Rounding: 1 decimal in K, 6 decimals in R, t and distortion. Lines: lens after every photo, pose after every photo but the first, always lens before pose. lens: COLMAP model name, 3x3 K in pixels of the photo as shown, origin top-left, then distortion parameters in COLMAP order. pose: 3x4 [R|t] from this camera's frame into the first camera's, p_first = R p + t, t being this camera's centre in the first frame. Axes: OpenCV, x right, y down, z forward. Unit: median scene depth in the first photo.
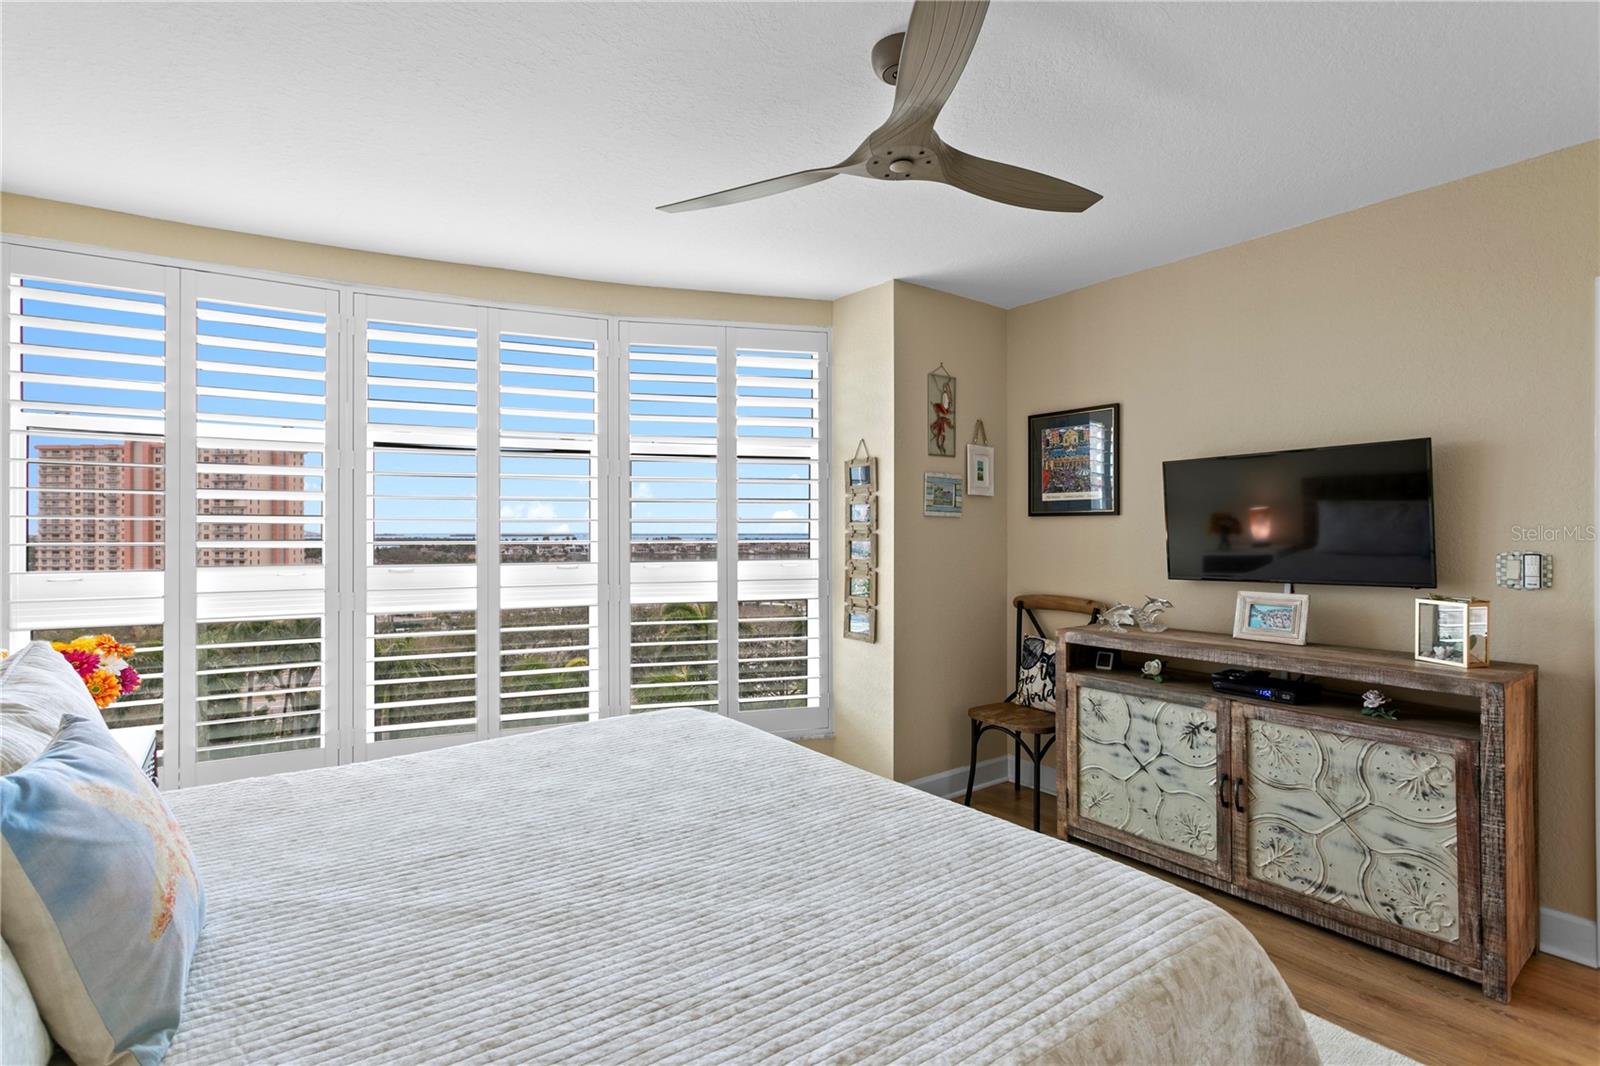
lens RADIAL K [[757.0, 0, 780.5], [0, 757.0, 534.1], [0, 0, 1]] dist [-0.000836, 0.000382]
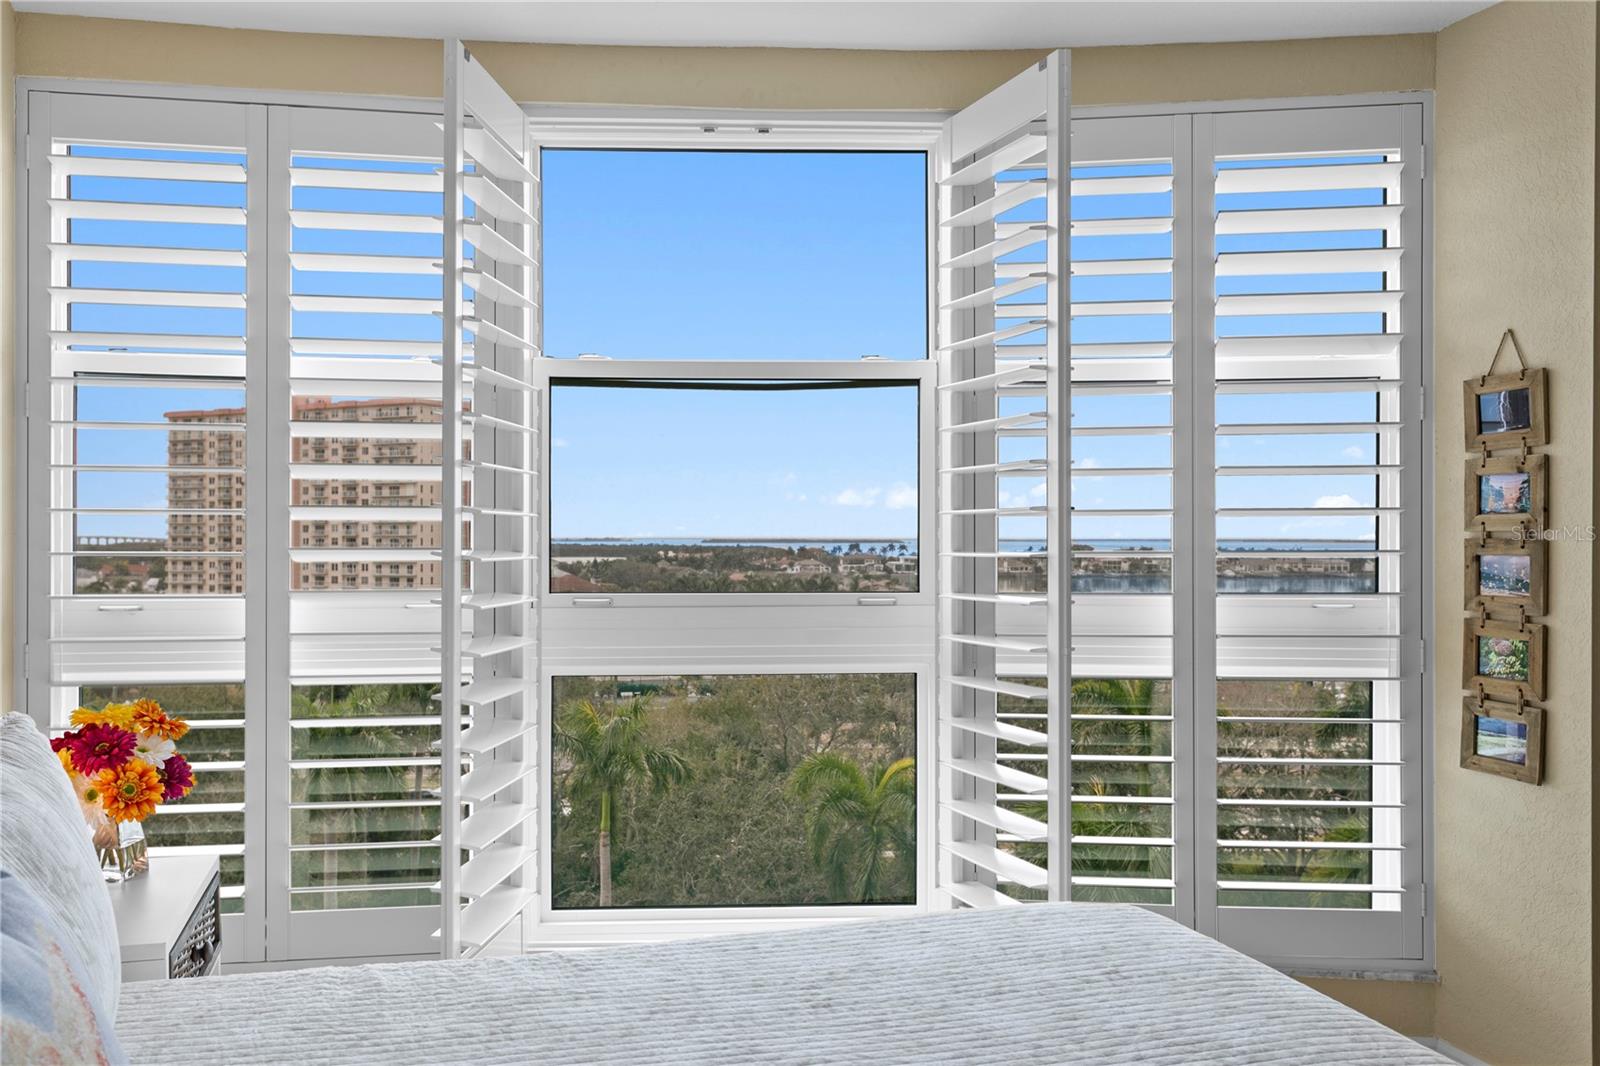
lens RADIAL K [[1208.9, 0, 798.5], [0, 1208.9, 539.8], [0, 0, 1]] dist [0.006362, 0.001450]
pose [[0.934279, 0.002349, -0.356534, -0.029497], [-0.002271, 0.999997, 0.000638, 0.000027], [0.356535, 0.000214, 0.934282, 0.175311]]
